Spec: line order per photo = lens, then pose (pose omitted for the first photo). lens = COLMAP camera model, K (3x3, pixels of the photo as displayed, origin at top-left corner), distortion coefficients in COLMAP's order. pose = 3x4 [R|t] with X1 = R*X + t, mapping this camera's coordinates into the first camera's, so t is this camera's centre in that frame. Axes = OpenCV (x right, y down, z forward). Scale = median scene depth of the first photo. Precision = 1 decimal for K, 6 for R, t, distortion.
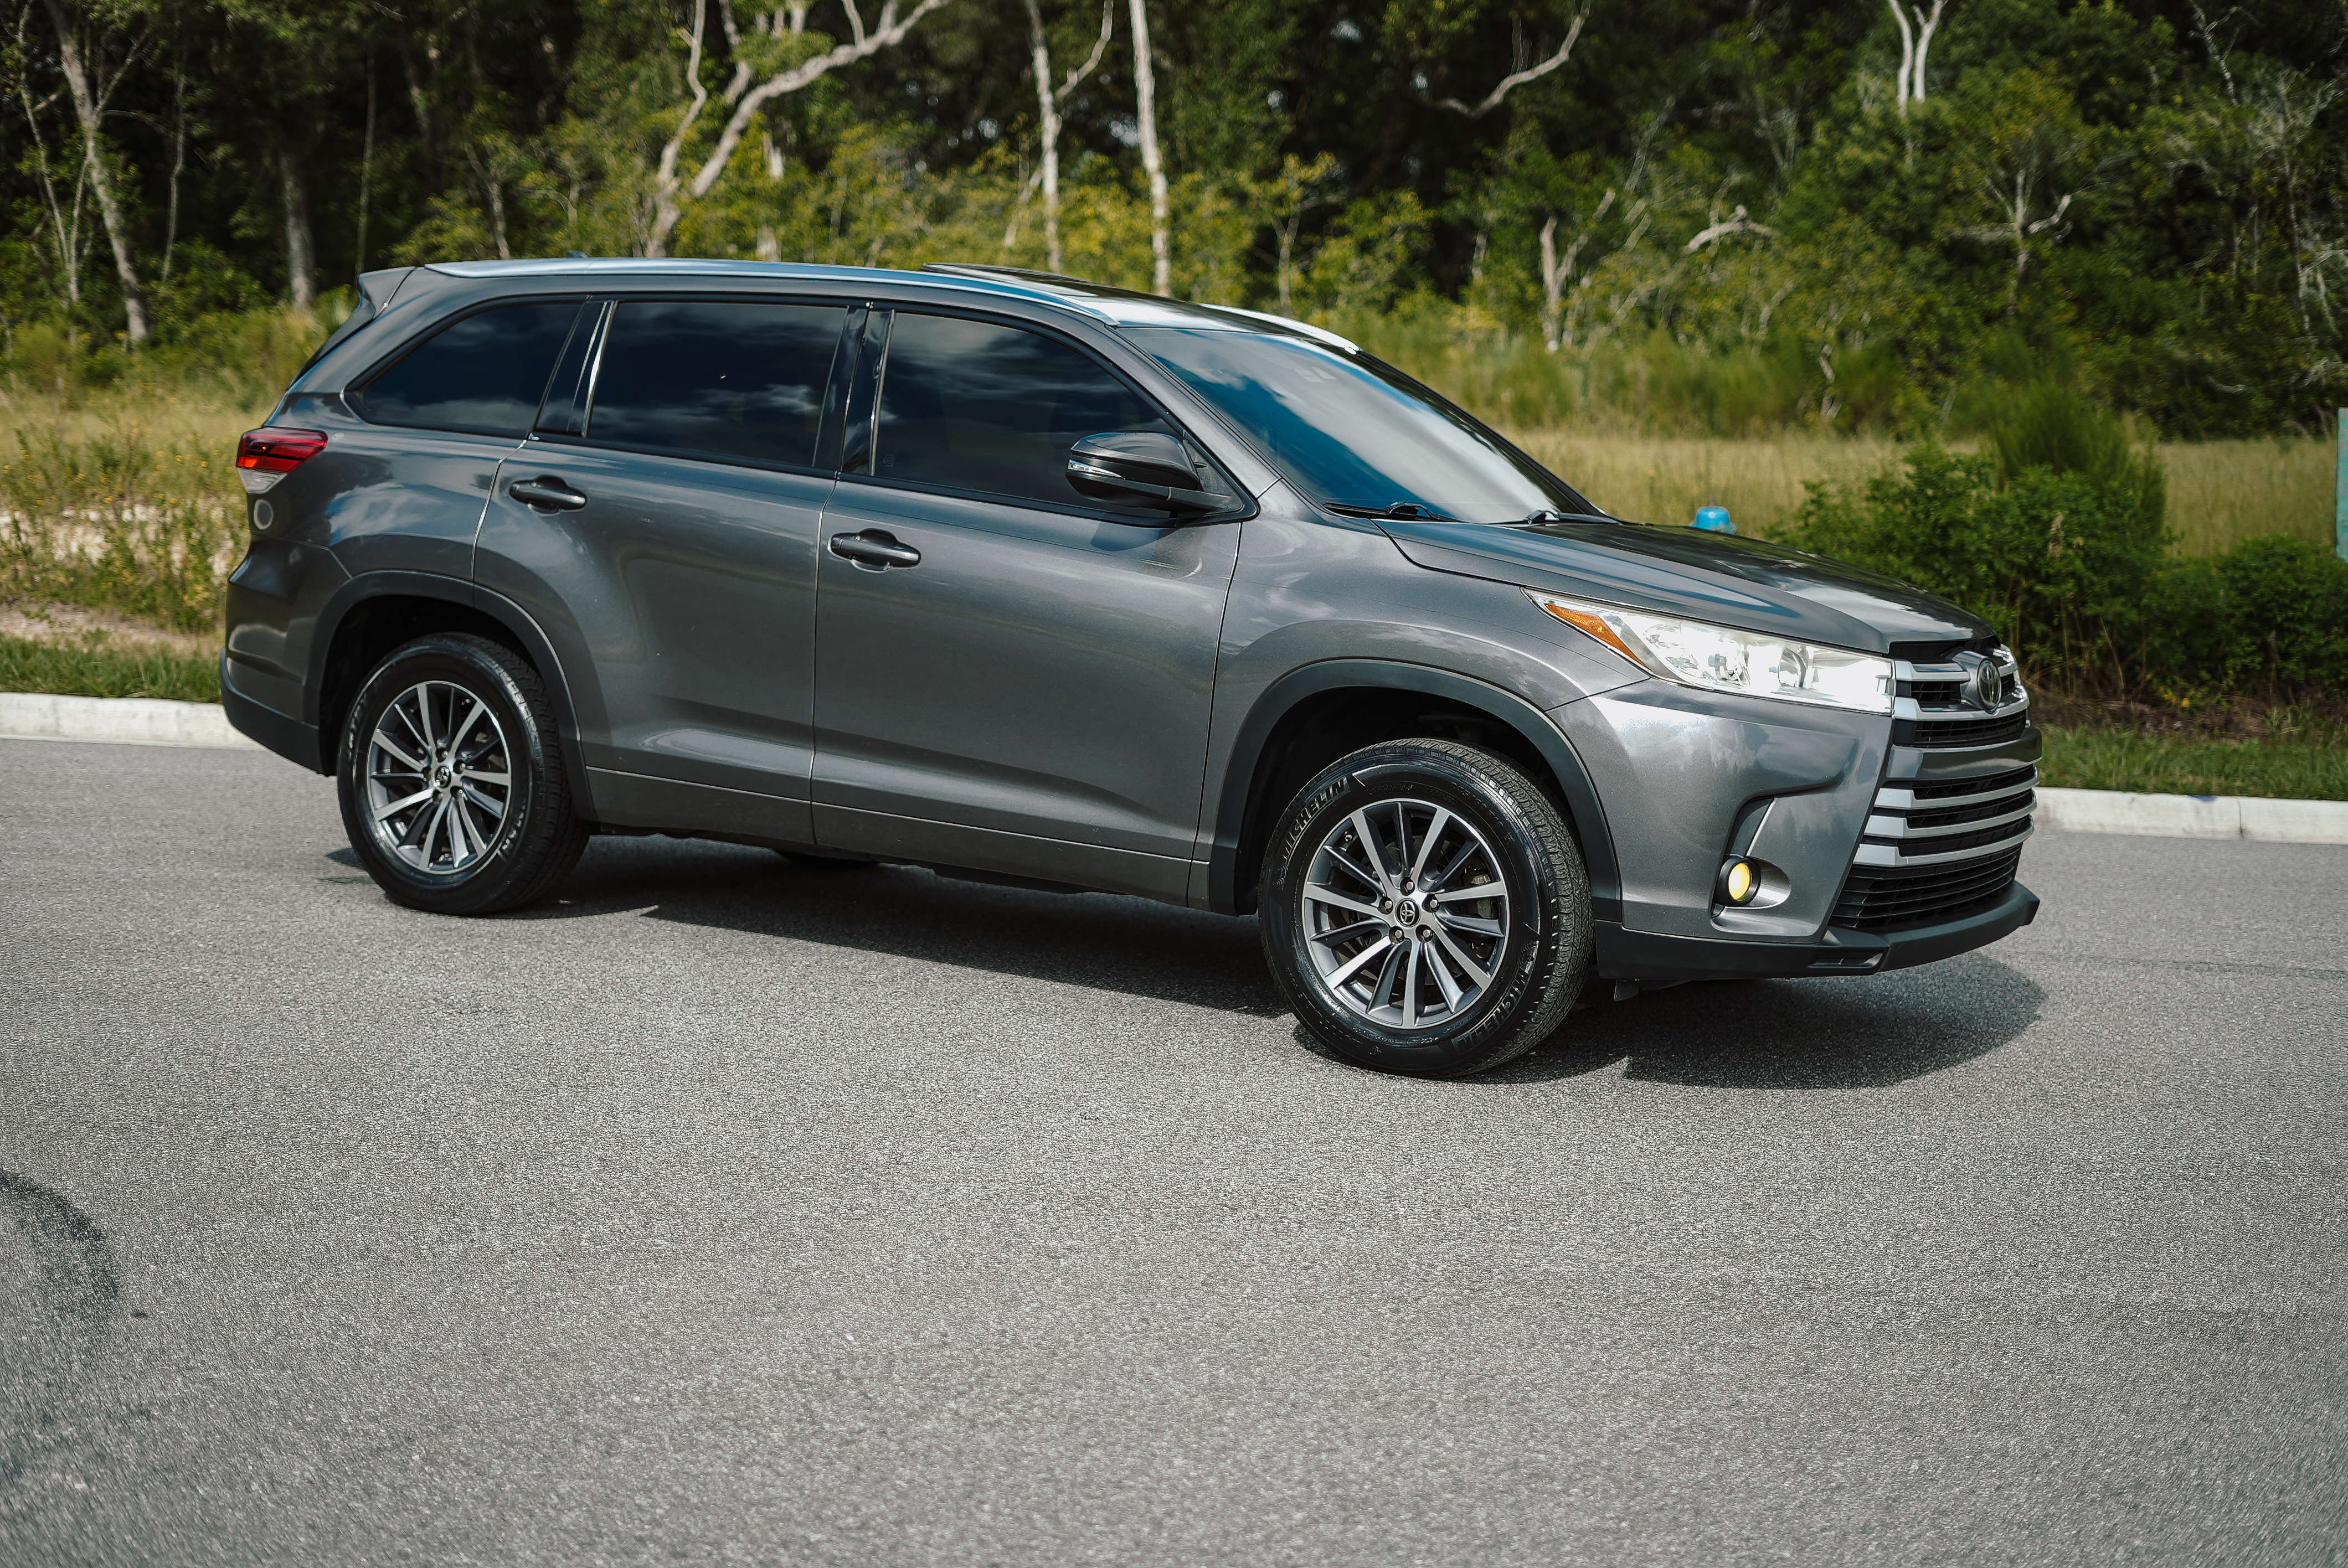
lens RADIAL K [[3368.5, 0, 1135.2], [0, 3368.5, 786.4], [0, 0, 1]] dist [-0.009227, 0.008585]
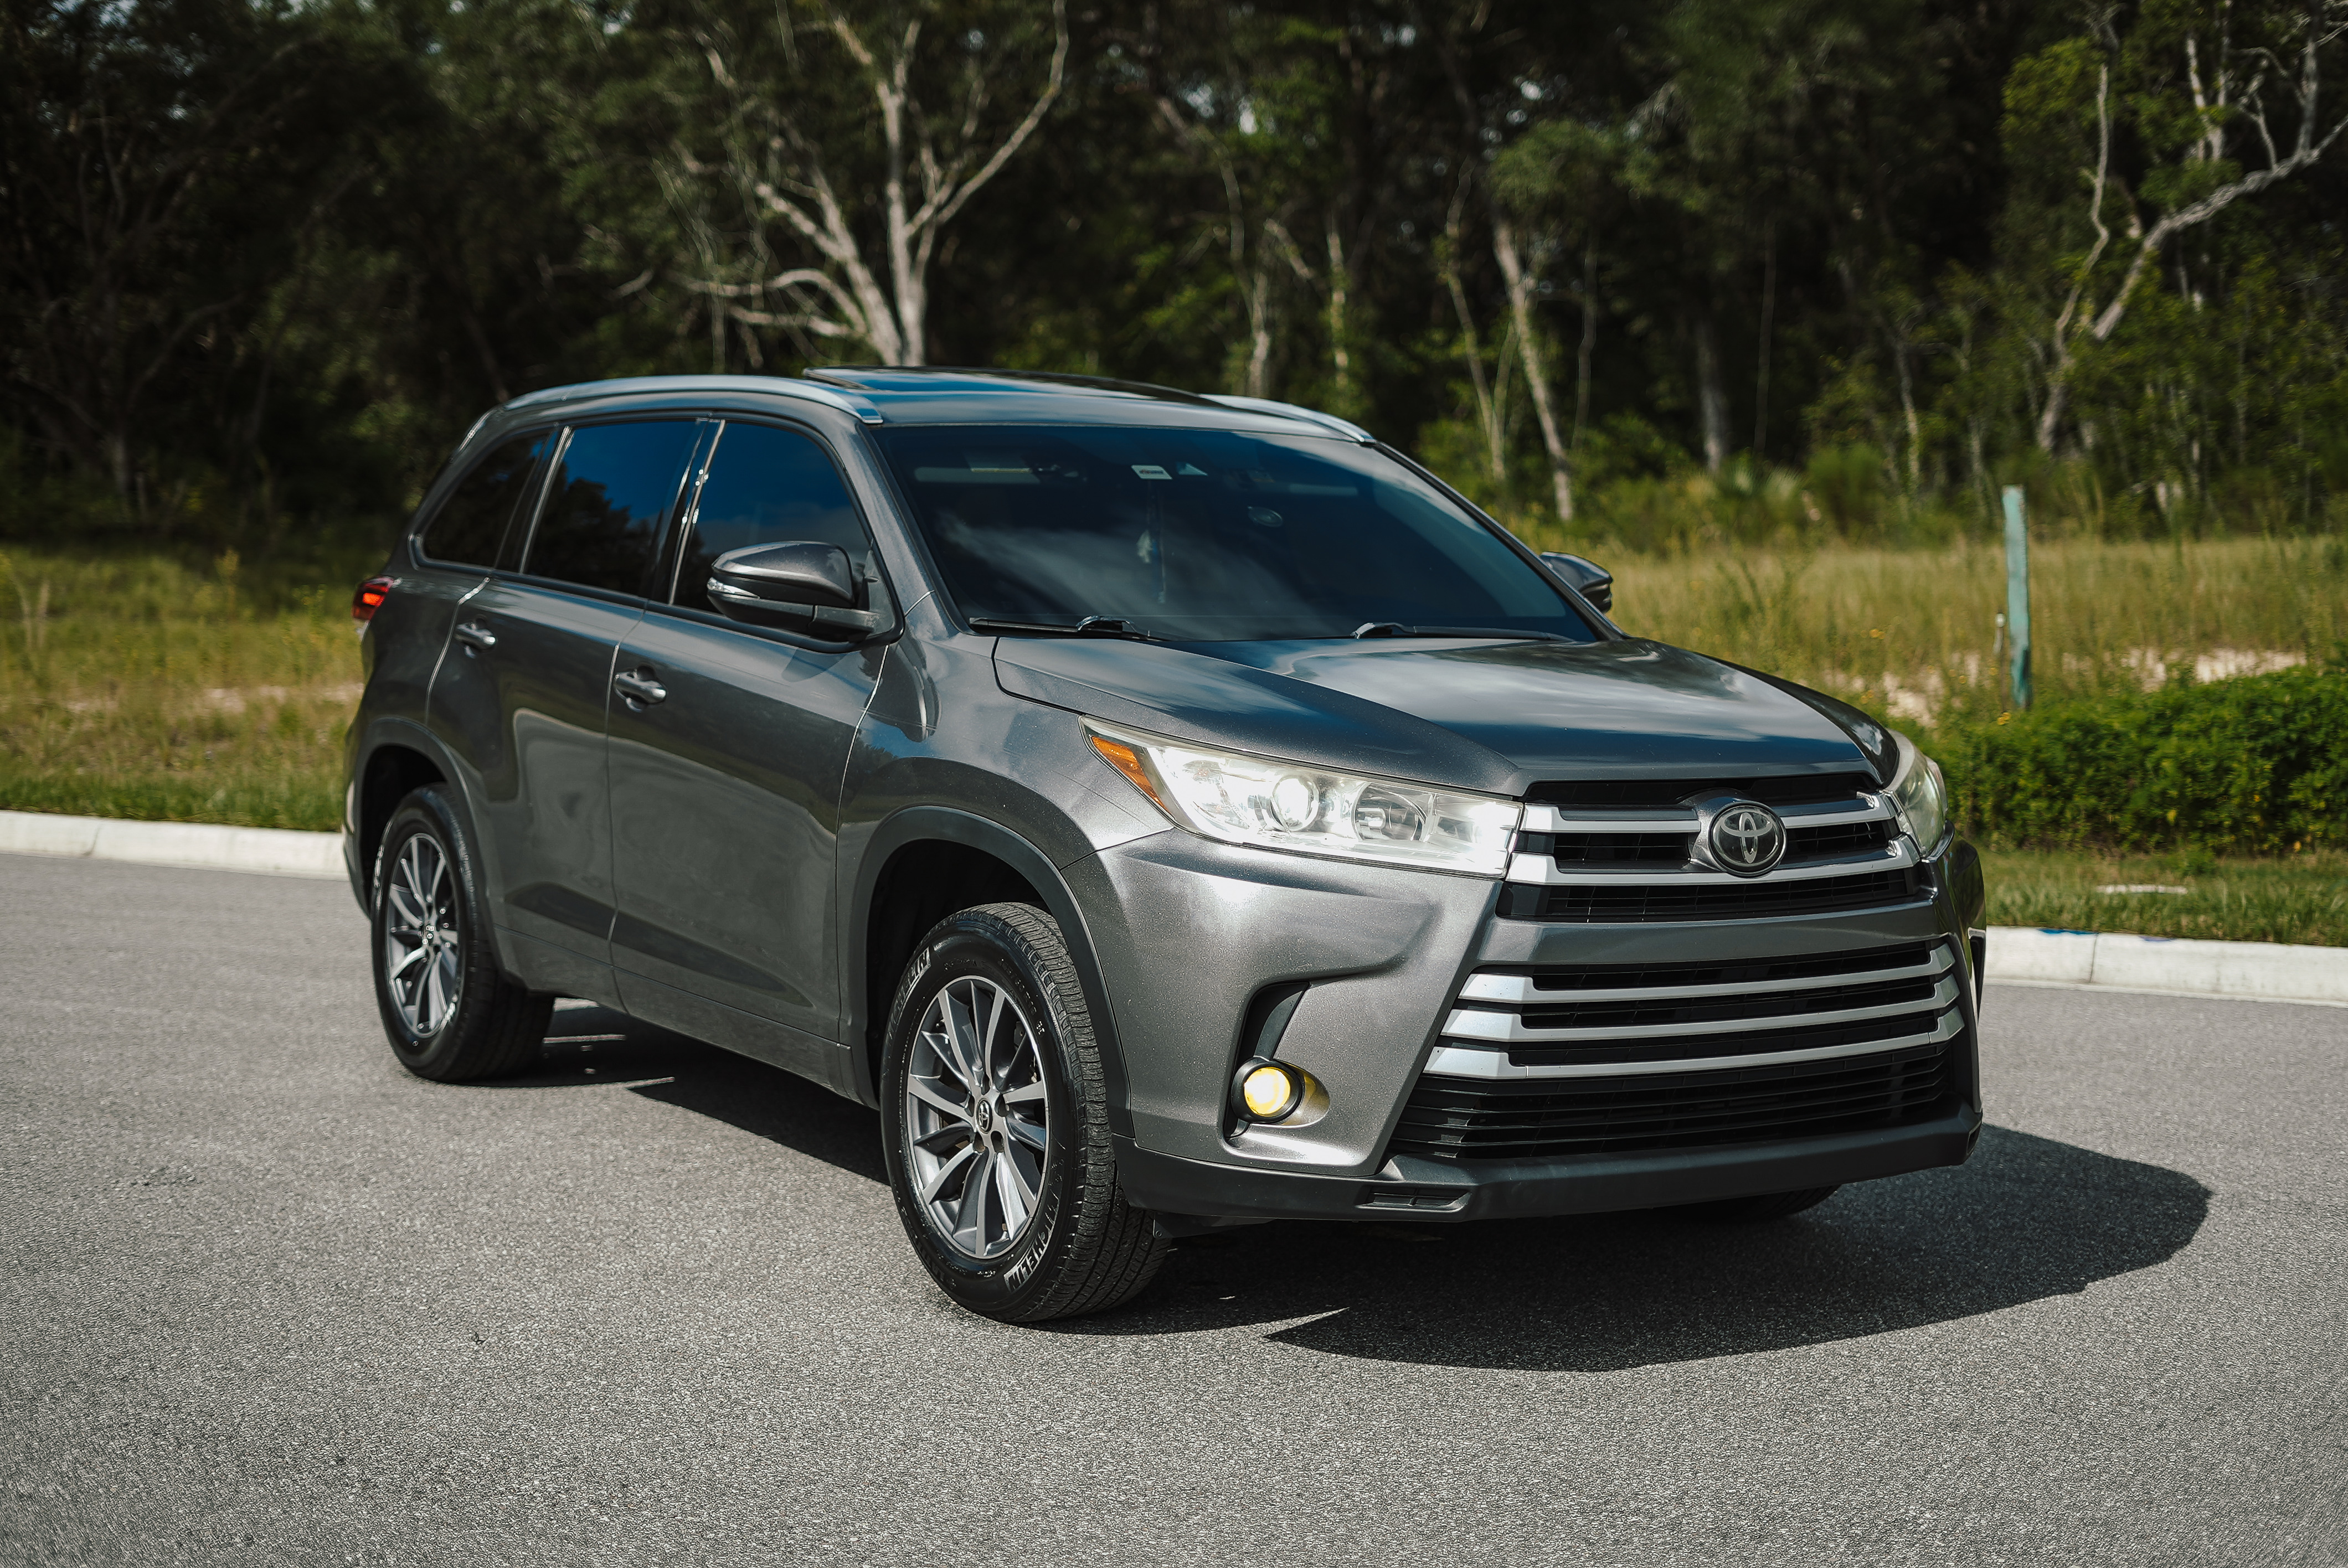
lens RADIAL K [[3346.2, 0, 1131.8], [0, 3346.2, 782.1], [0, 0, 1]] dist [-0.004350, 0.019072]
pose [[0.899836, -0.005945, -0.436187, 0.454374], [-0.015349, 0.998857, -0.045277, -0.006929], [0.435958, 0.047437, 0.898716, 0.274593]]
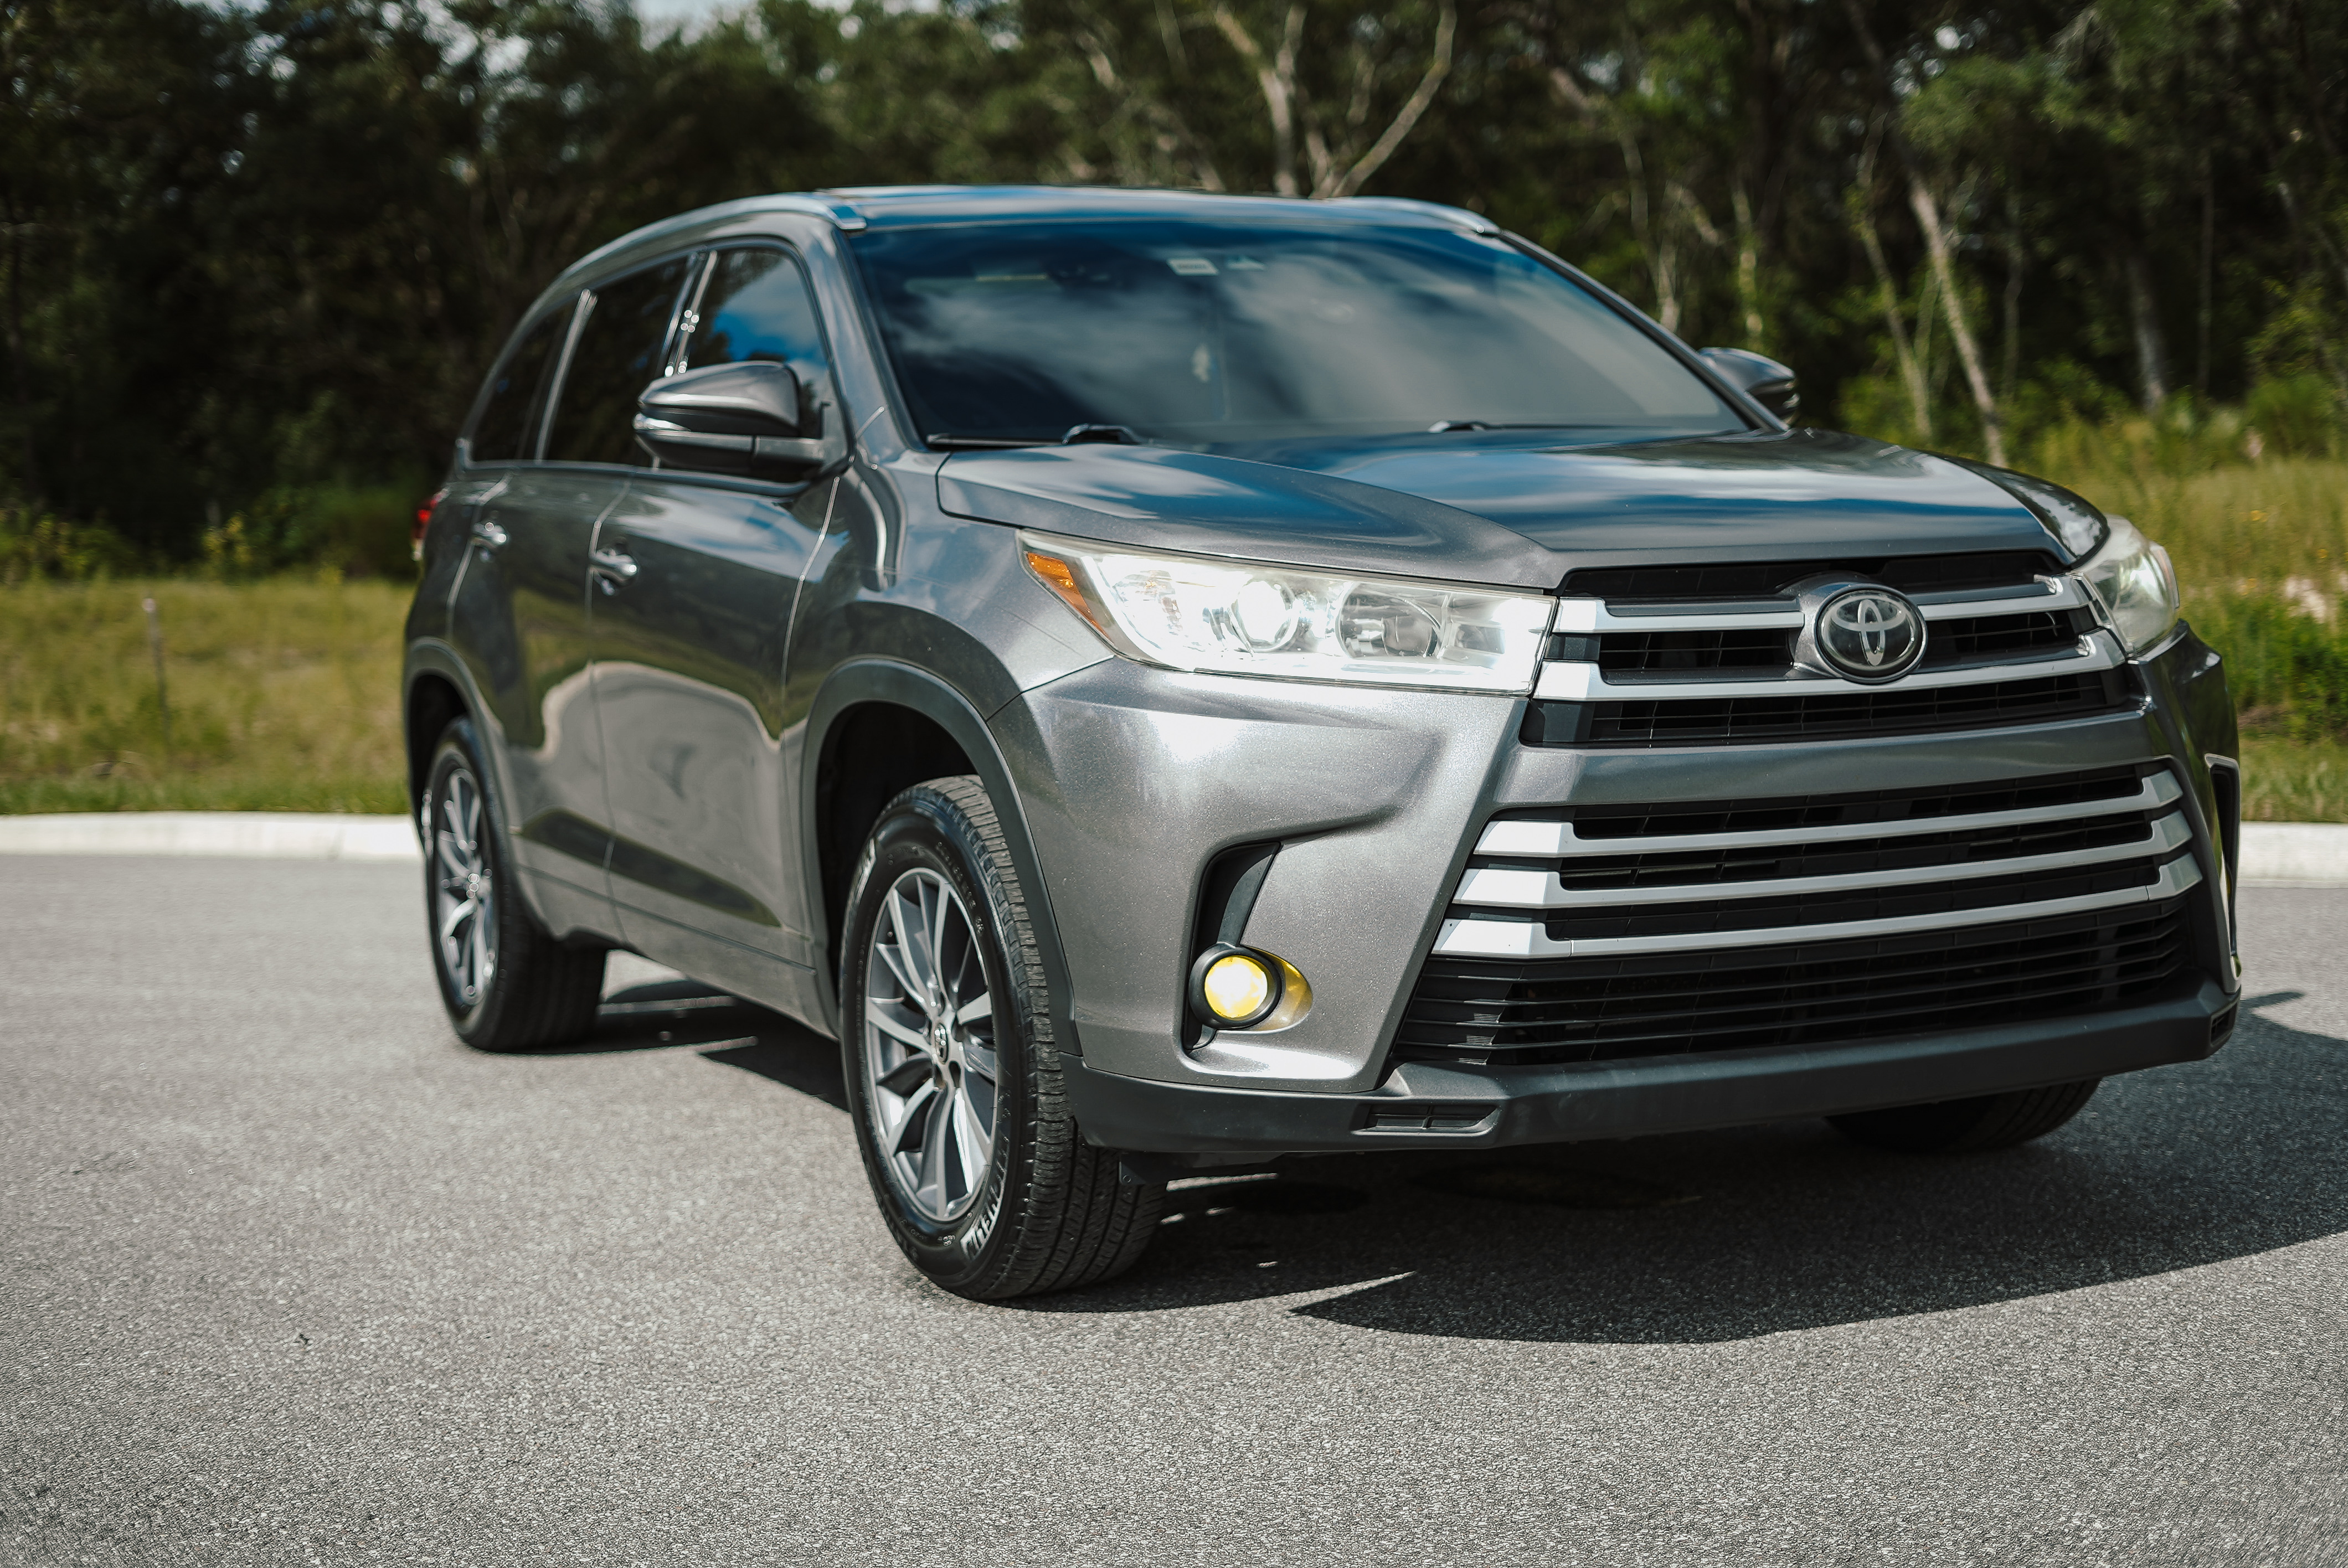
lens RADIAL K [[3368.5, 0, 1135.2], [0, 3368.5, 786.4], [0, 0, 1]] dist [-0.009227, 0.008585]
pose [[0.834160, -0.046894, -0.549525, 0.460108], [0.025711, 0.998602, -0.046189, 0.018434], [0.550922, 0.024400, 0.834200, 0.461468]]
